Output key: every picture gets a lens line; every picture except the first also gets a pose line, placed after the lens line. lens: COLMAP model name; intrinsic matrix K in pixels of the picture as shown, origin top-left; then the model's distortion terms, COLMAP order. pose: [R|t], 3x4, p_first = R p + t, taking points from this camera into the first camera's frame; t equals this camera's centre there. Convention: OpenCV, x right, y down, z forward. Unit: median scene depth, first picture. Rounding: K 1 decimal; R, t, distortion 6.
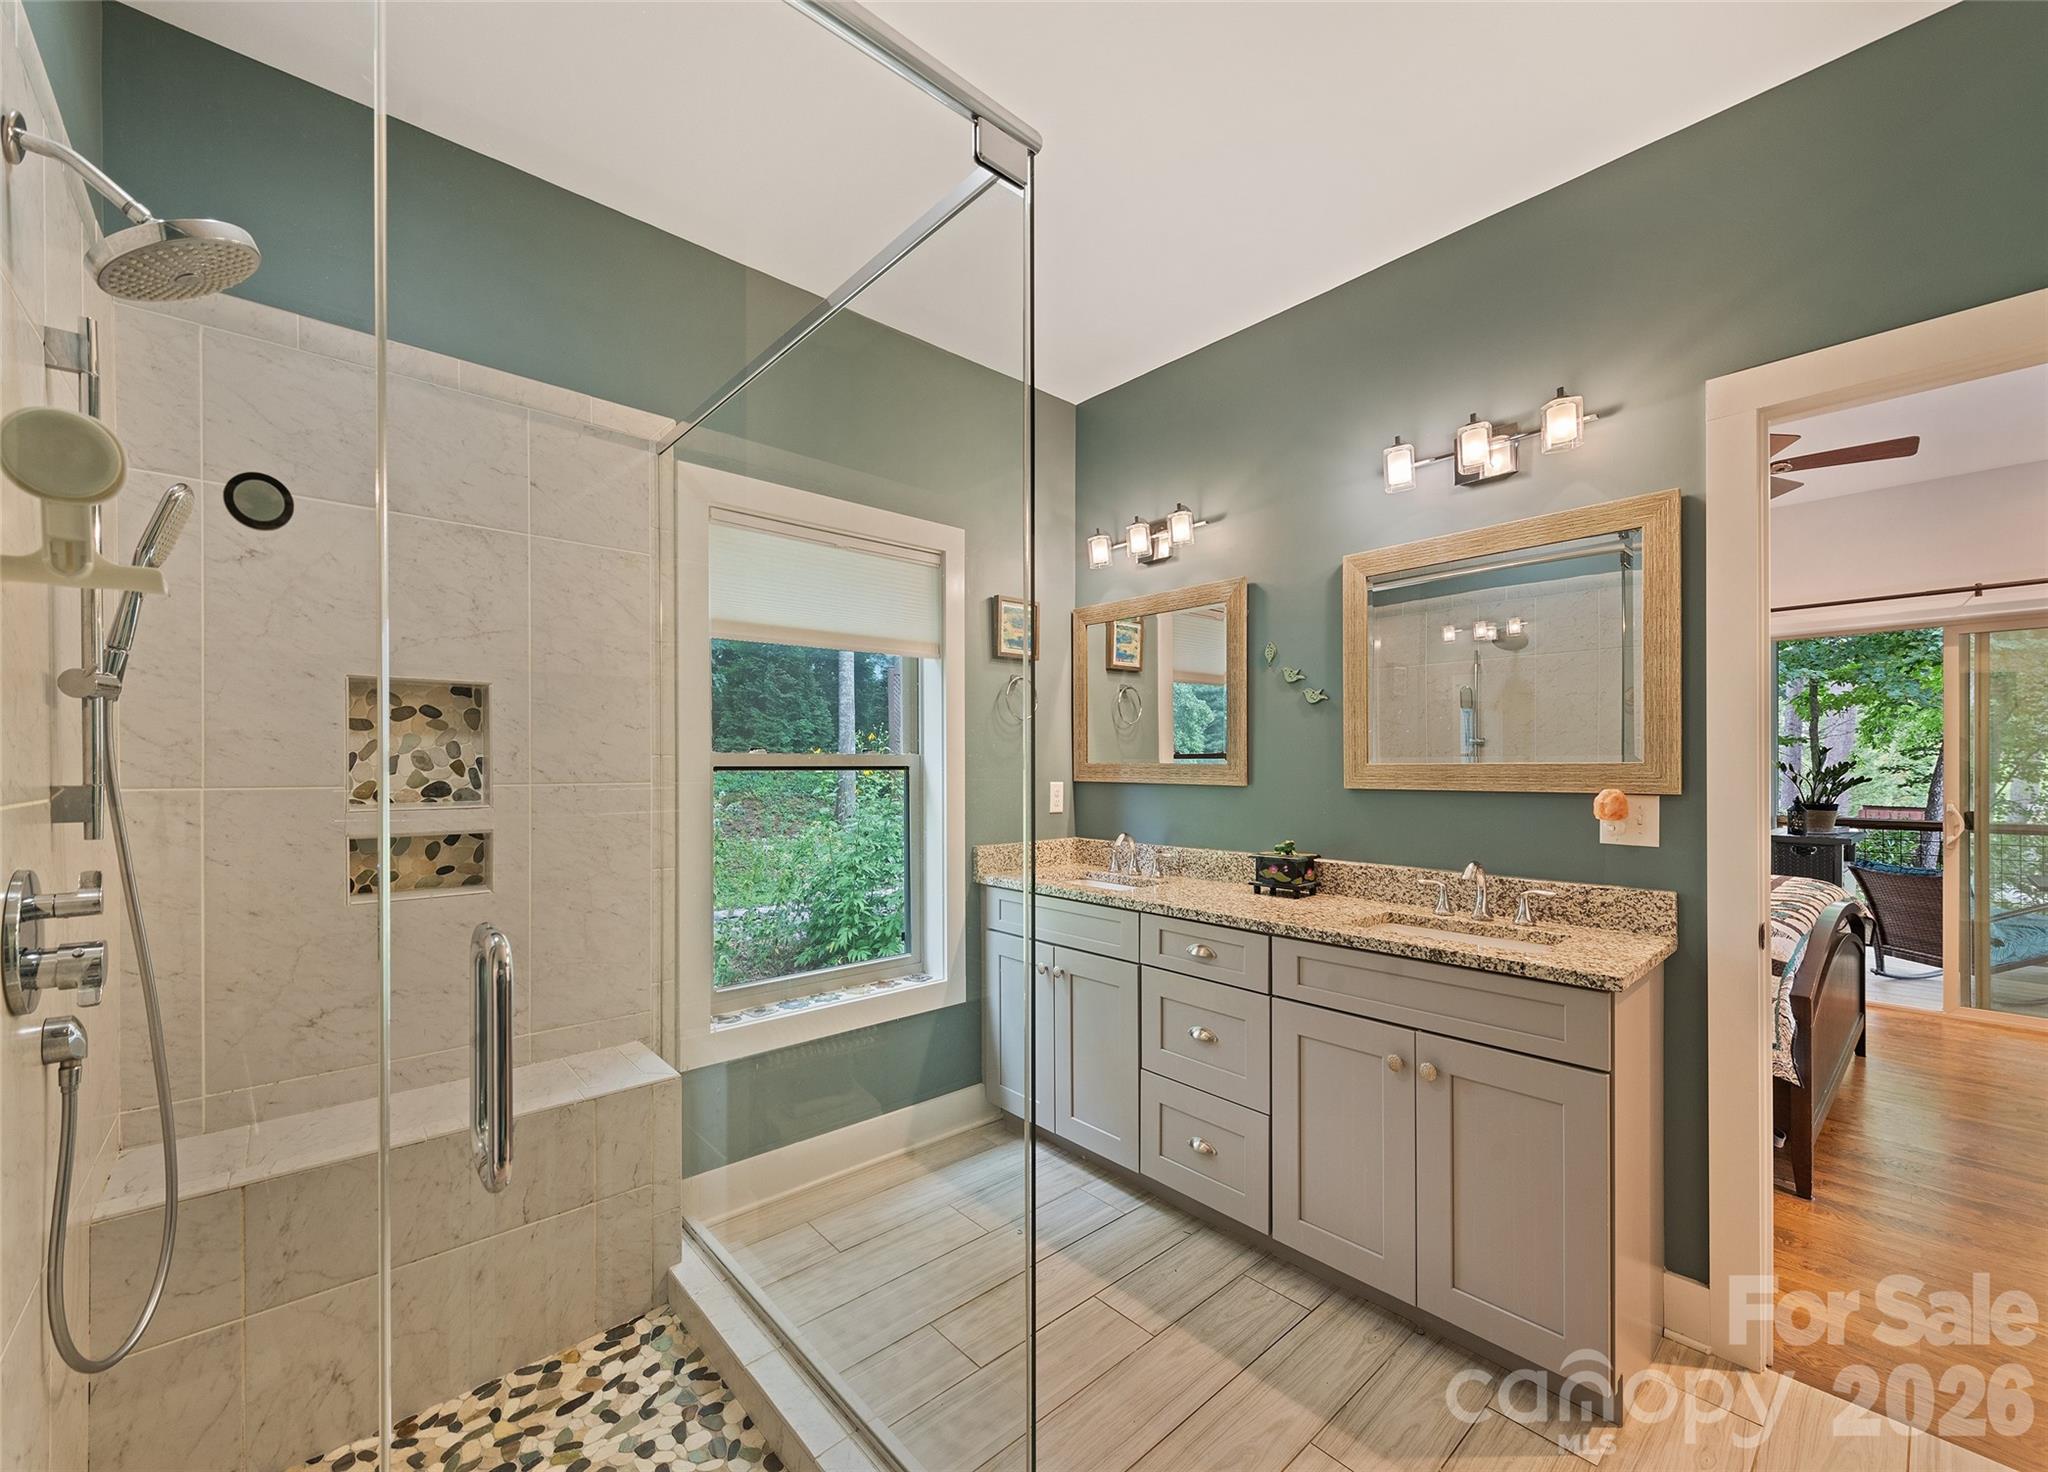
lens RADIAL K [[810.4, 0, 1018.4], [0, 810.4, 752.9], [0, 0, 1]] dist [0.007659, -0.001901]
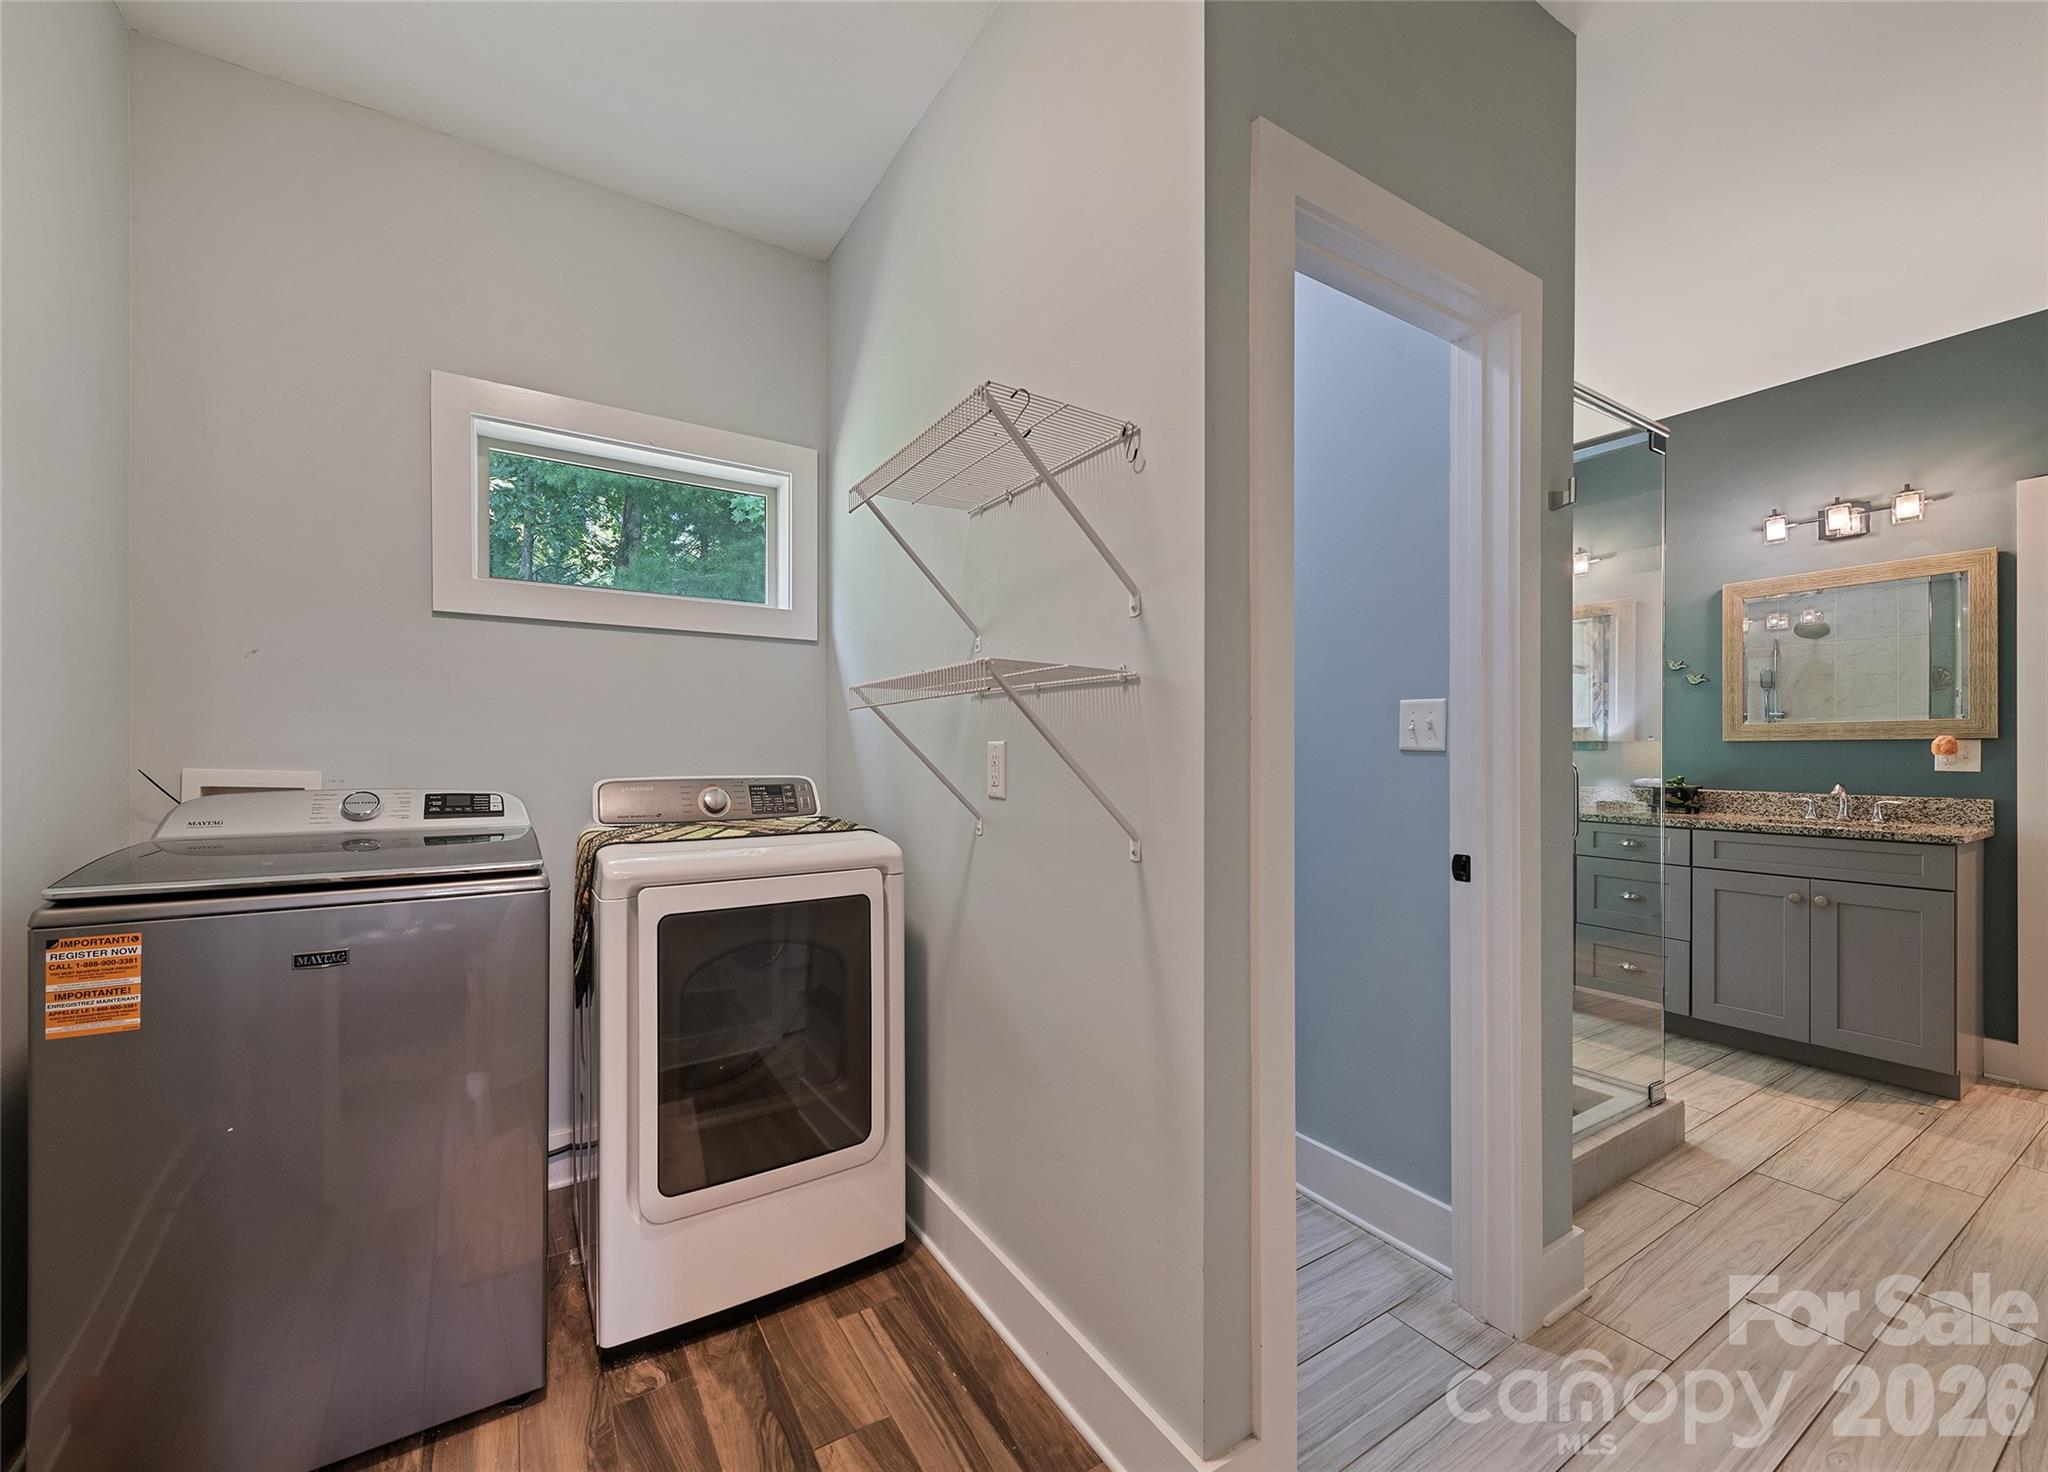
lens RADIAL K [[810.4, 0, 1026.6], [0, 810.4, 742.6], [0, 0, 1]] dist [0.007659, -0.001901]
pose [[0.986974, -0.000941, -0.160875, -0.751755], [0.001687, 0.999988, 0.004498, 0.045628], [0.160869, -0.004711, 0.986965, -0.825100]]
